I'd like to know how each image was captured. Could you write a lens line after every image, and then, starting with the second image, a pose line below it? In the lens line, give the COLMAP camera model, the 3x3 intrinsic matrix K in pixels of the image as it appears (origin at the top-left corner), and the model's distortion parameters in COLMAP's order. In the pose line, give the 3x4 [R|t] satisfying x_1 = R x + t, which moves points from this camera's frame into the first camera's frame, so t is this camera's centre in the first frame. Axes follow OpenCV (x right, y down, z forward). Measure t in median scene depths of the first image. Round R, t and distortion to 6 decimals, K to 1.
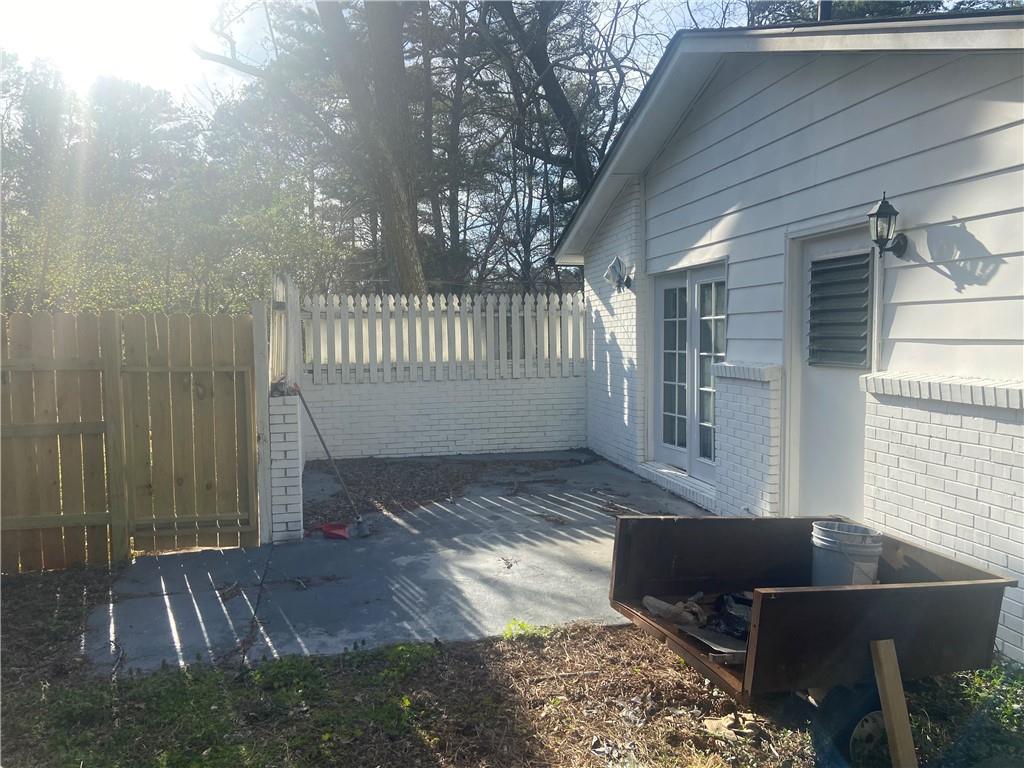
lens RADIAL K [[773.5, 0, 512.0], [0, 773.5, 384.0], [0, 0, 1]] dist [0.113412, -0.129336]
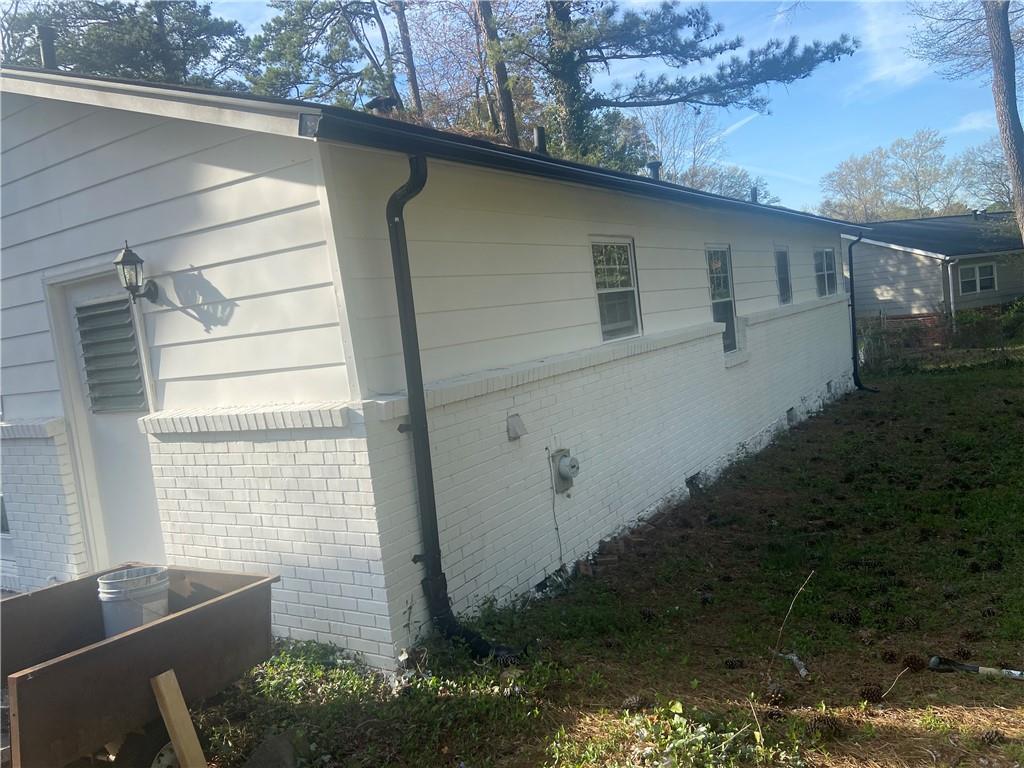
lens RADIAL K [[773.5, 0, 512.0], [0, 773.5, 384.0], [0, 0, 1]] dist [0.113412, -0.129336]
pose [[0.698230, -0.129254, 0.704108, 0.073159], [0.155135, 0.987512, 0.027439, -0.008295], [-0.698862, 0.090073, 0.709563, -0.070779]]
